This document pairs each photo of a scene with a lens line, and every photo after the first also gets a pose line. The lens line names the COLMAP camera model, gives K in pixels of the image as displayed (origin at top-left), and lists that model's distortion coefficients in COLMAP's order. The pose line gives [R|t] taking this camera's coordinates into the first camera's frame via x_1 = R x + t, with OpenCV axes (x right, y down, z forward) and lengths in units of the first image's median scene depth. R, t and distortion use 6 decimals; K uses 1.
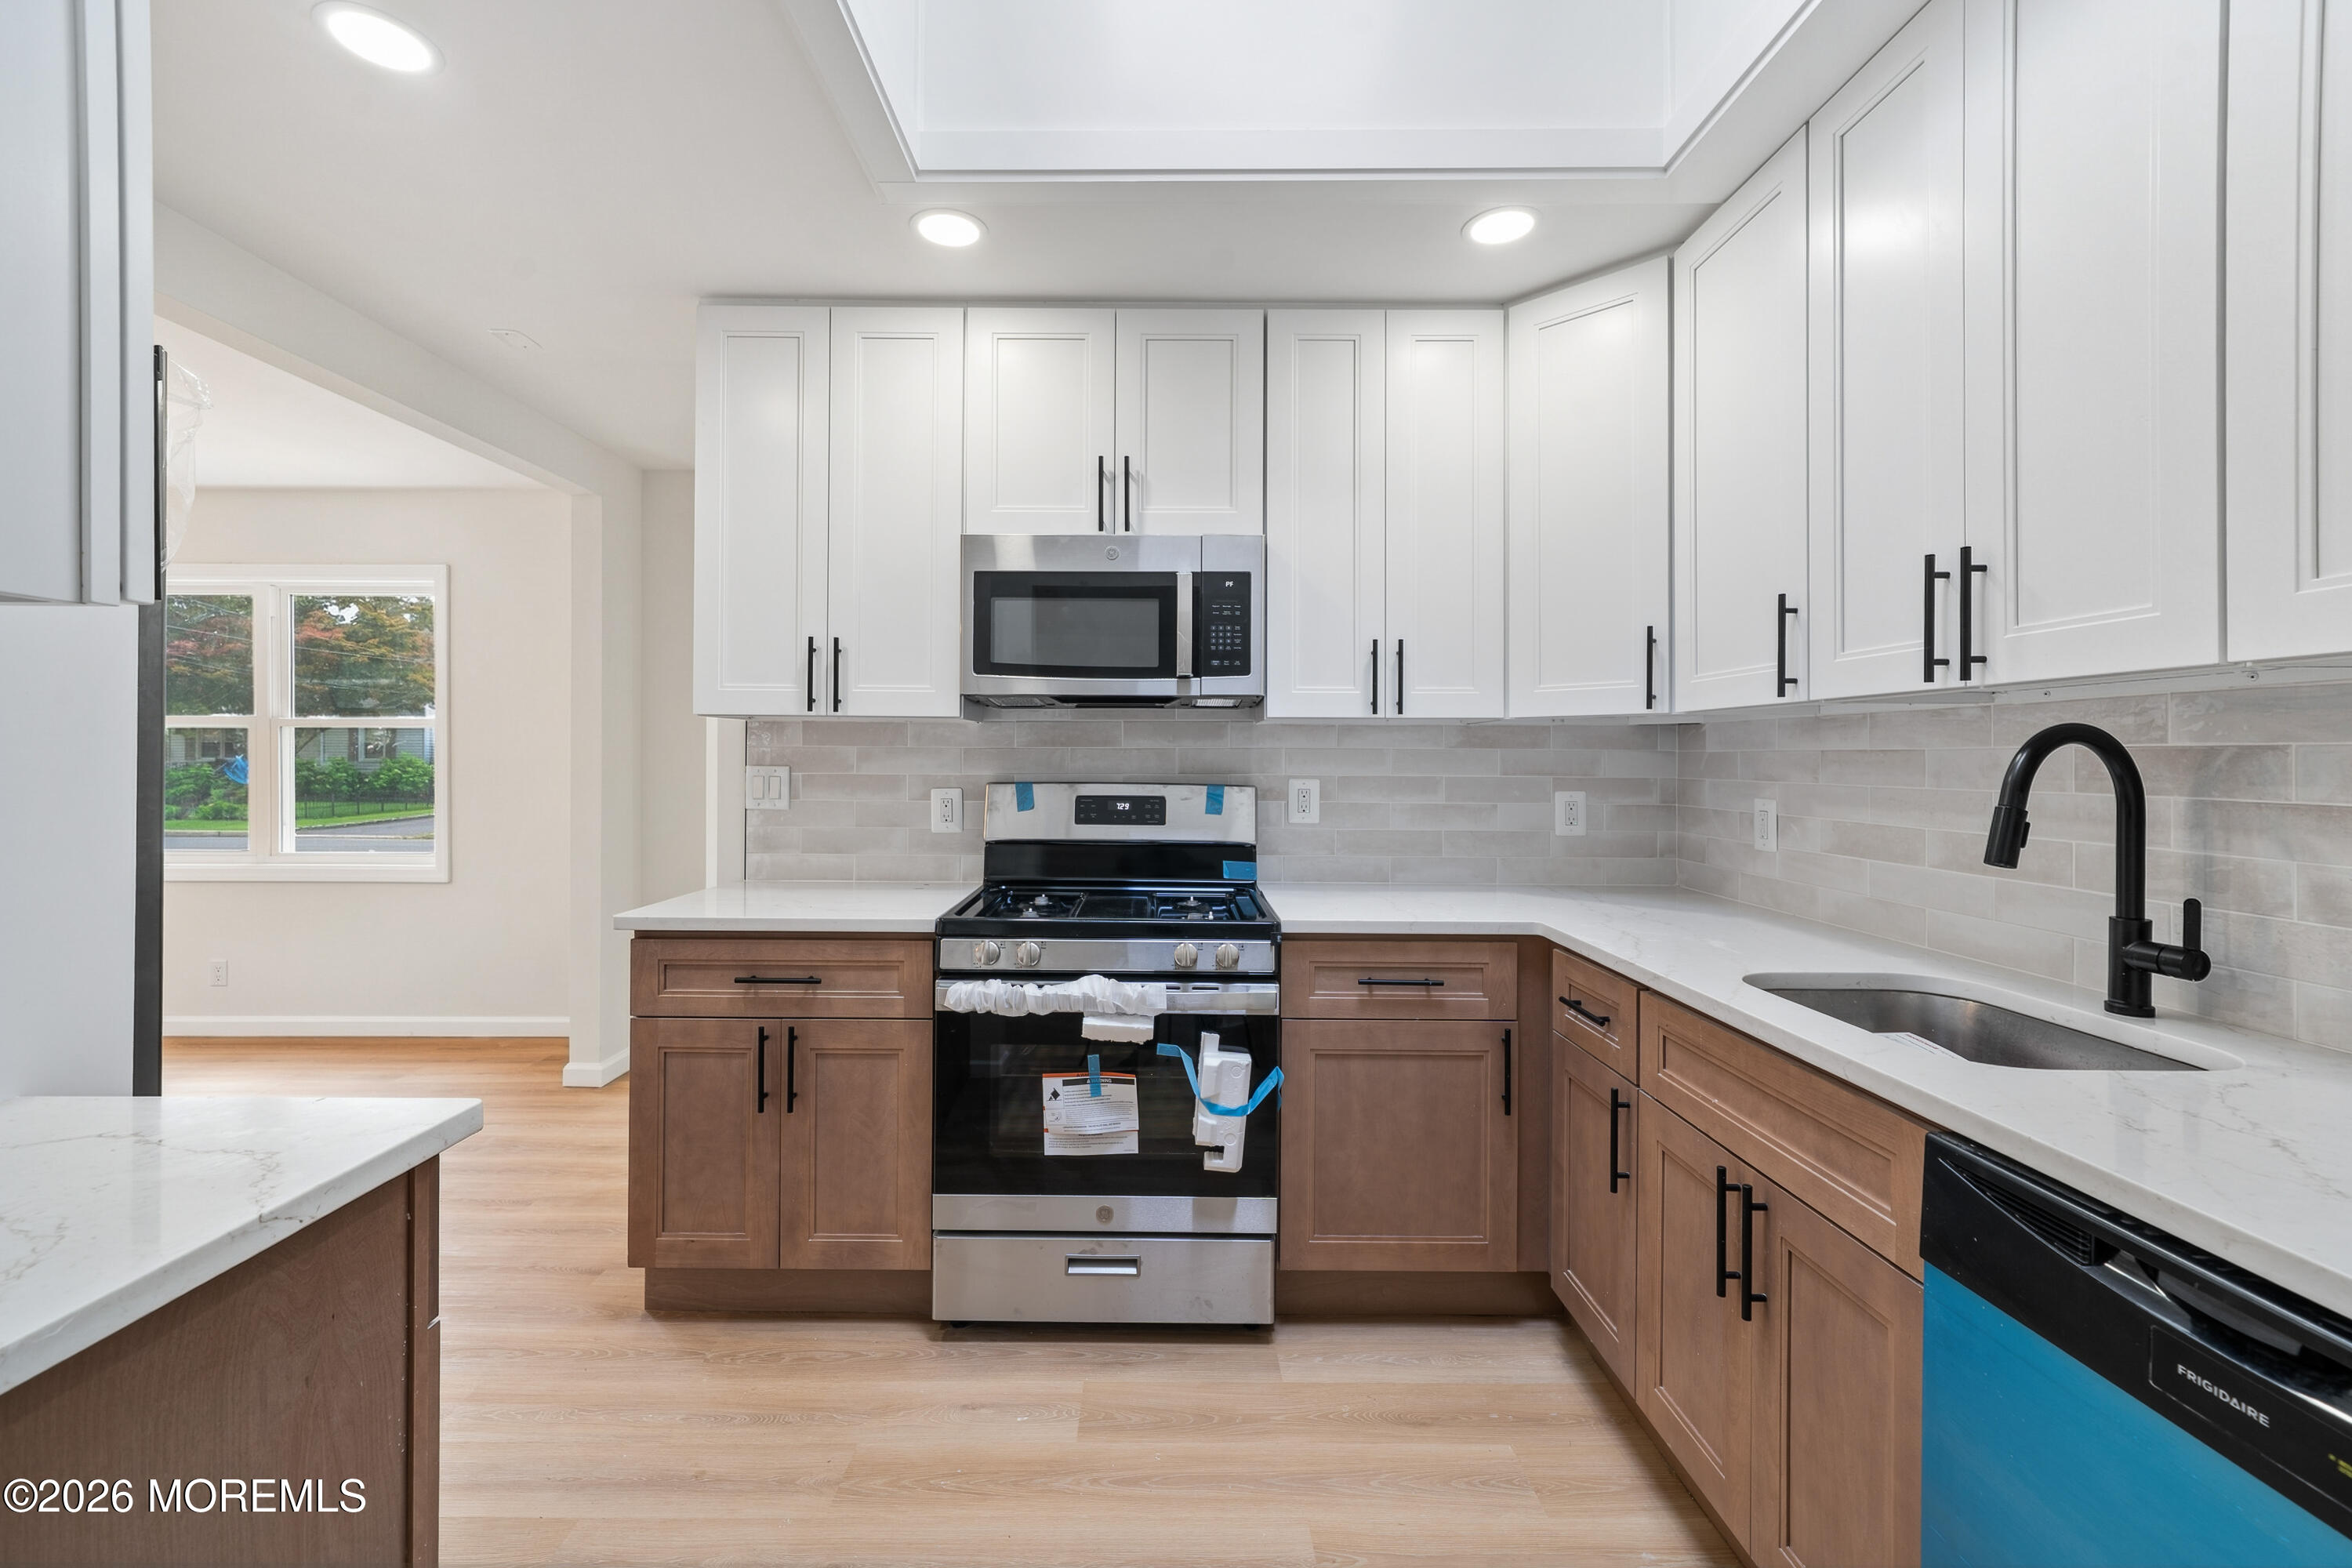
lens RADIAL K [[976.5, 0, 1156.6], [0, 976.5, 759.5], [0, 0, 1]] dist [0.000973, 0.000226]
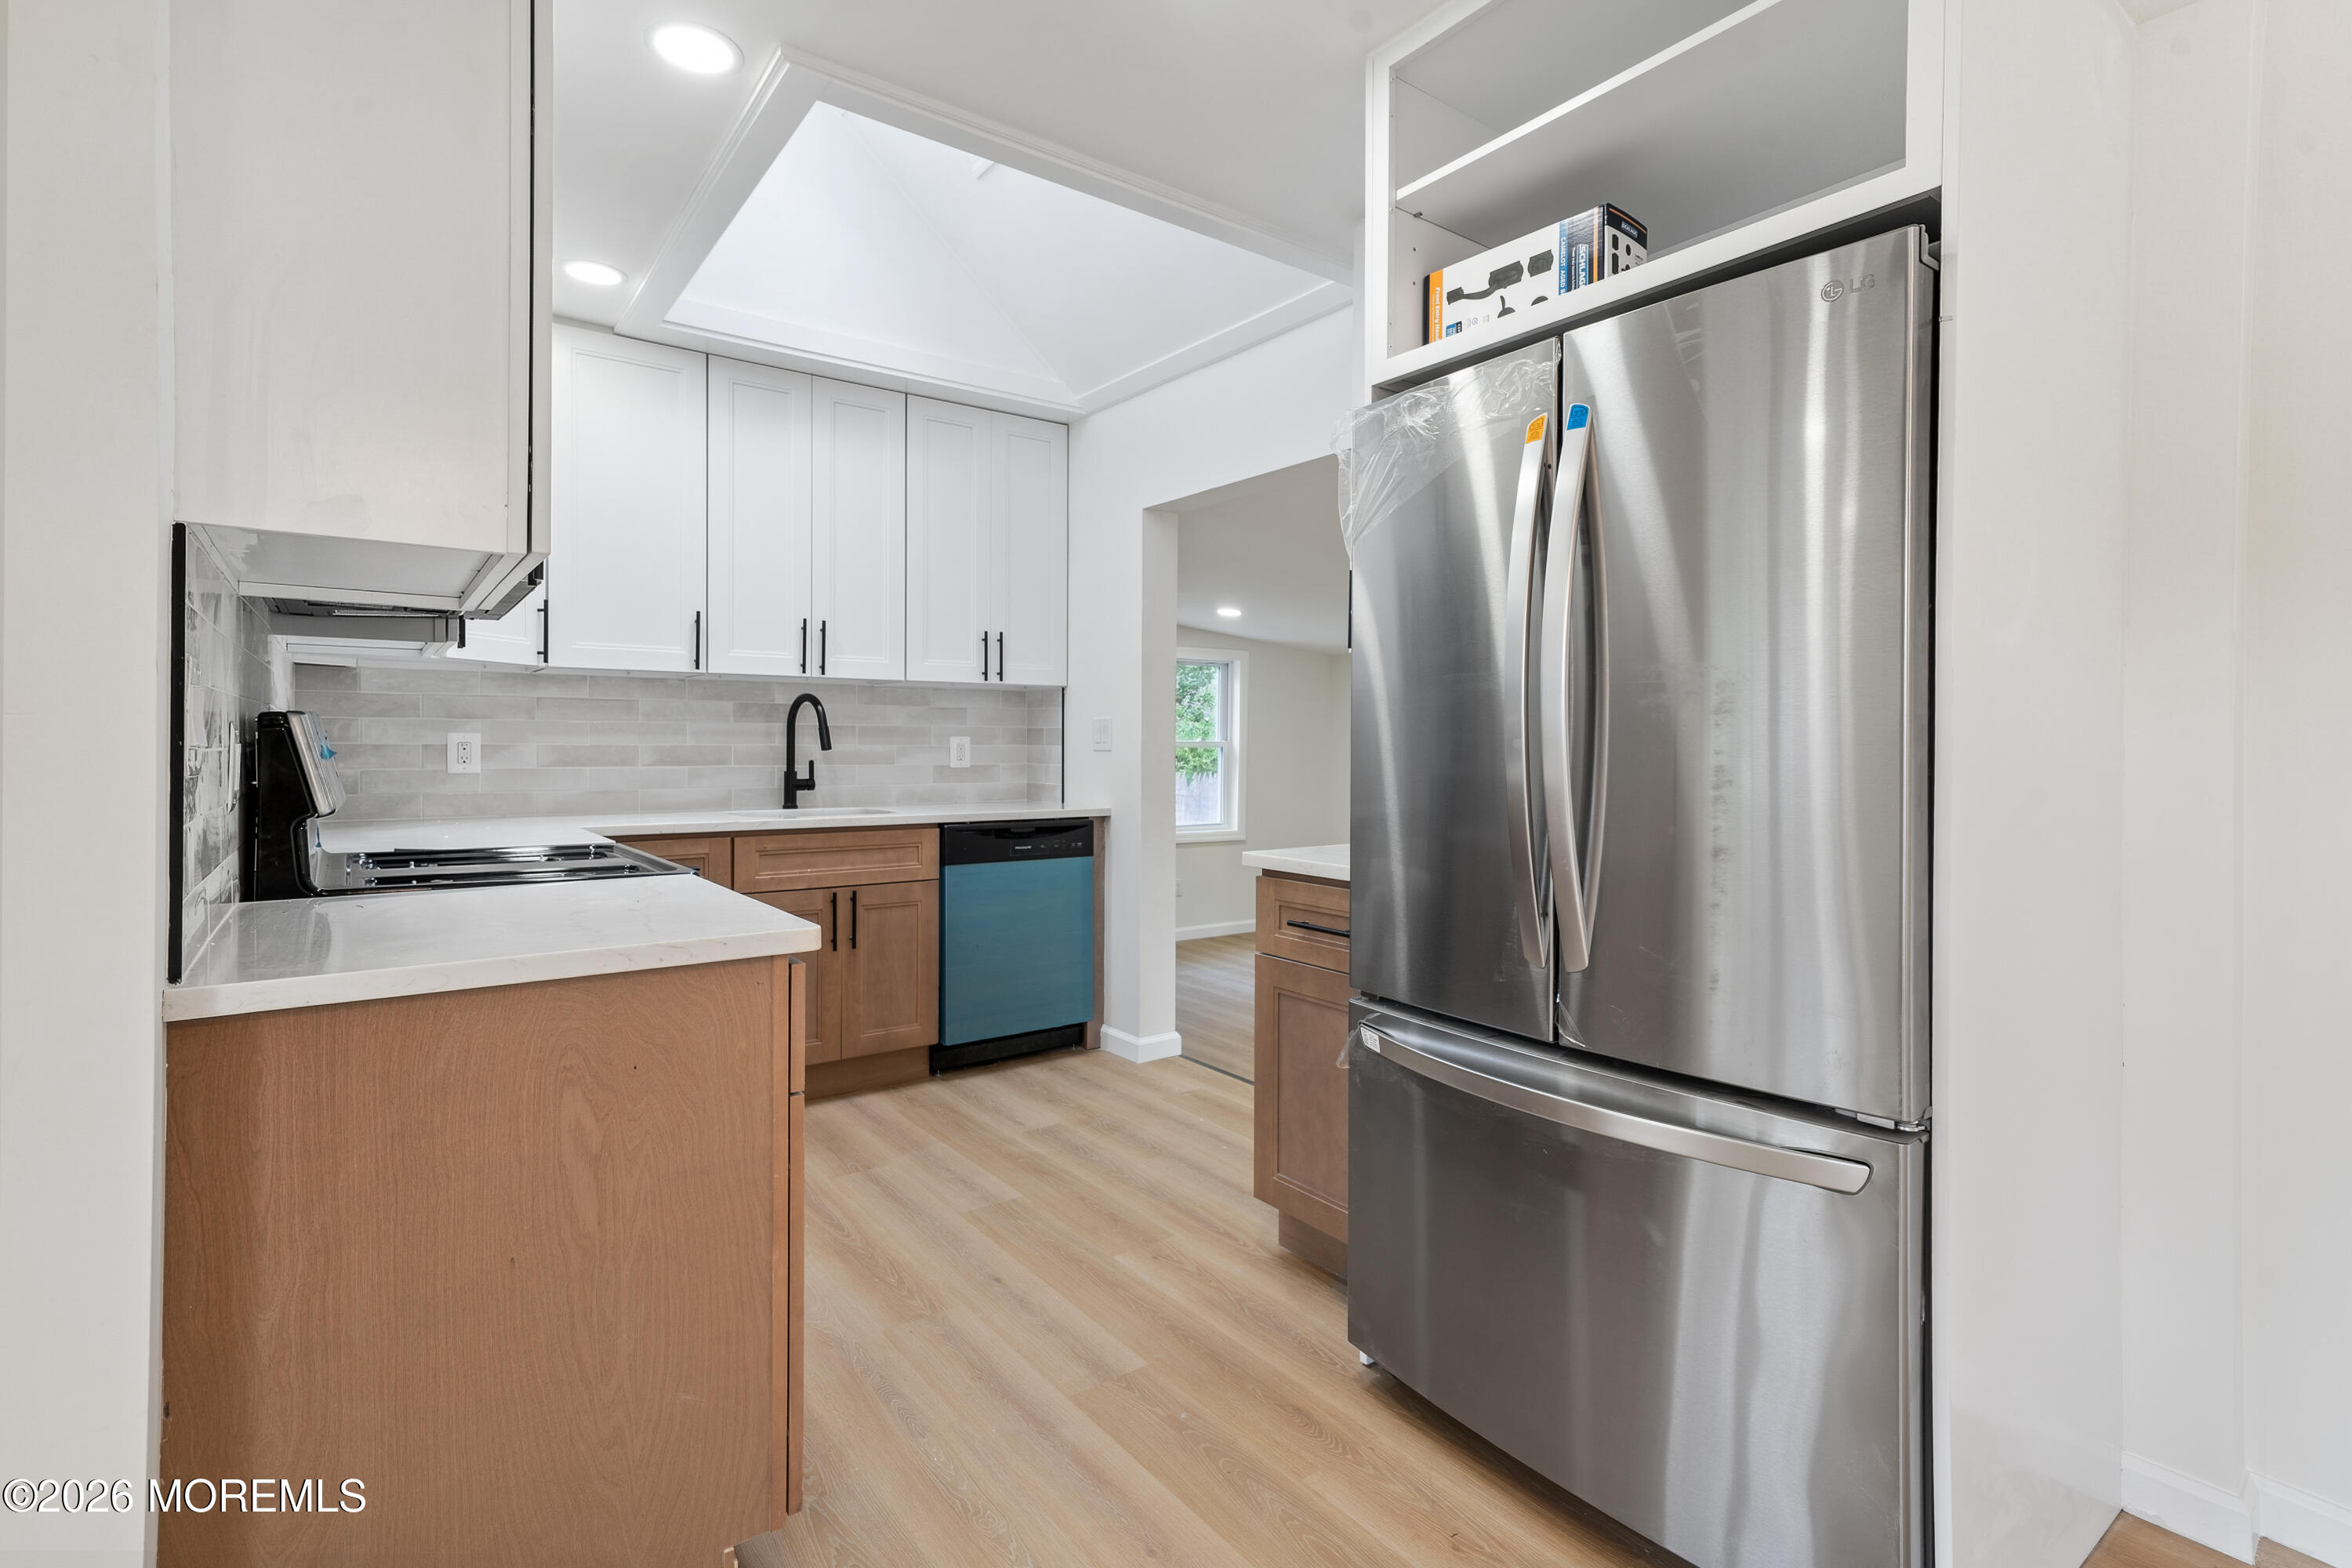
lens RADIAL K [[1100.4, 0, 1159.2], [0, 1100.4, 752.0], [0, 0, 1]] dist [0.011011, -0.000117]
pose [[-0.584182, -0.013805, 0.811505, -1.246976], [-0.006109, 0.999902, 0.012613, 0.046918], [-0.811600, 0.002411, -0.584209, 1.253179]]
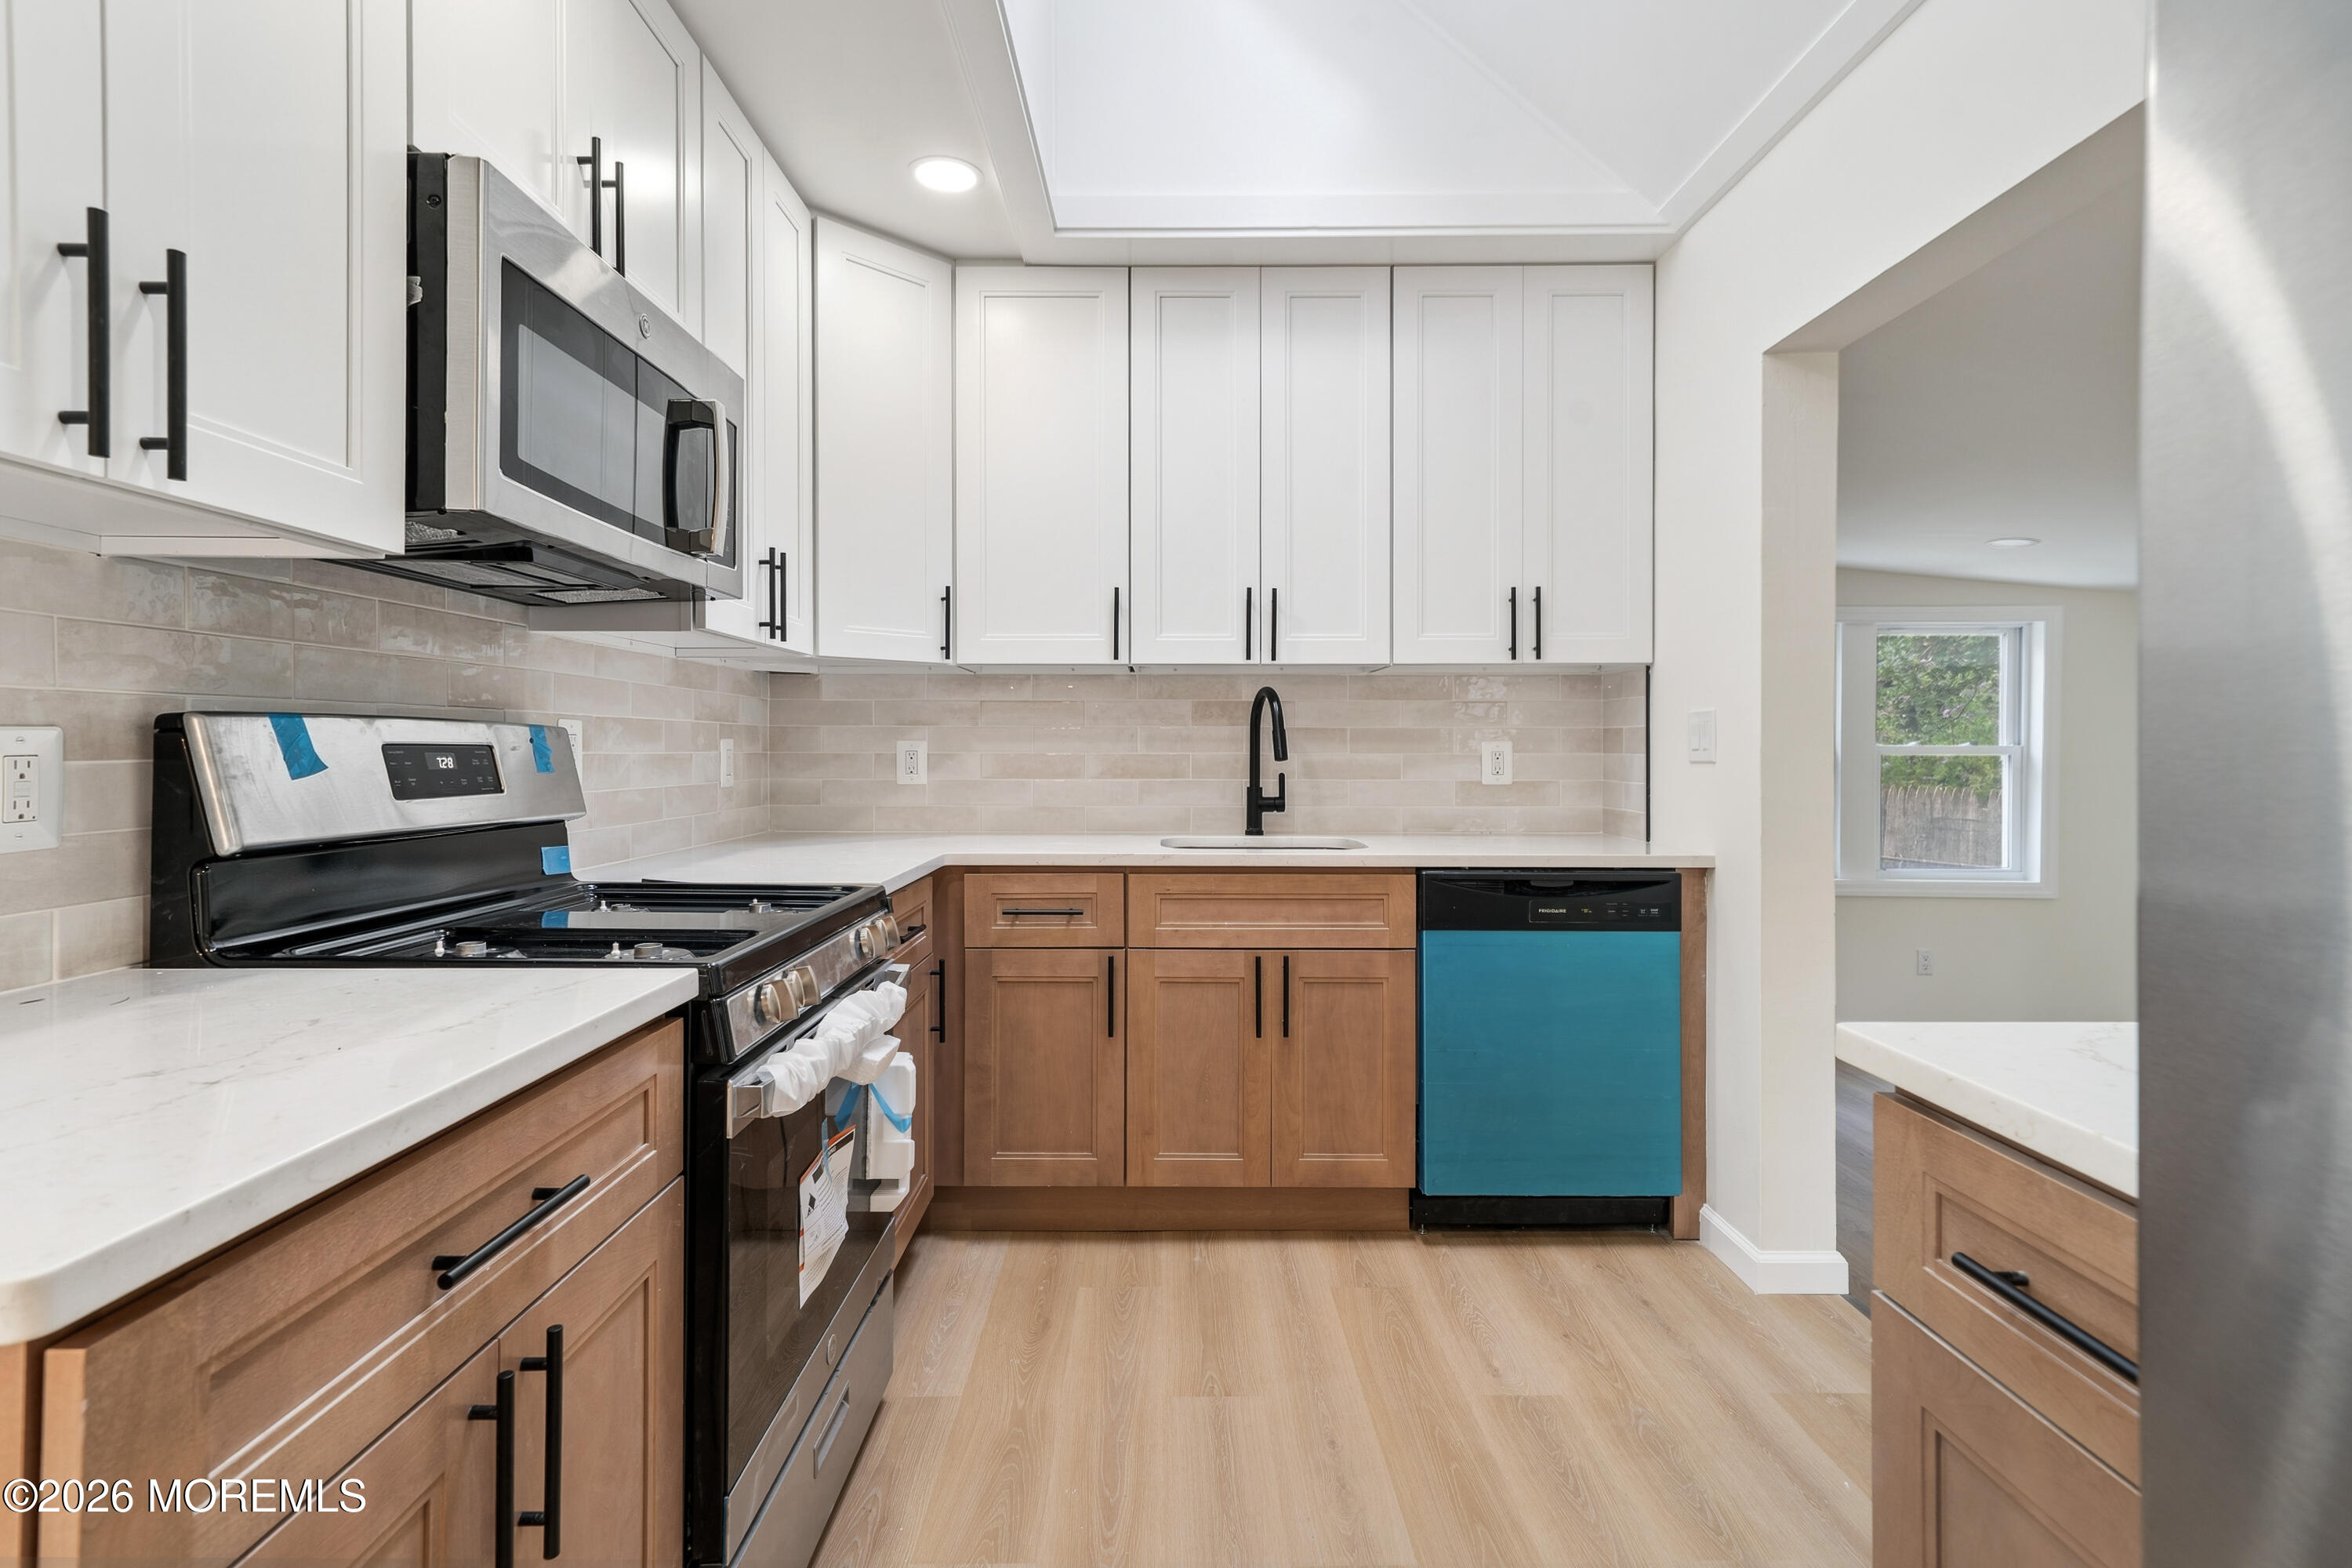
lens RADIAL K [[1100.4, 0, 1159.2], [0, 1100.4, 752.0], [0, 0, 1]] dist [0.011011, -0.000117]
pose [[0.004483, -0.009271, 0.999947, -0.820185], [0.000171, 0.999957, 0.009270, 0.047005], [-0.999990, 0.000130, 0.004484, 0.781618]]
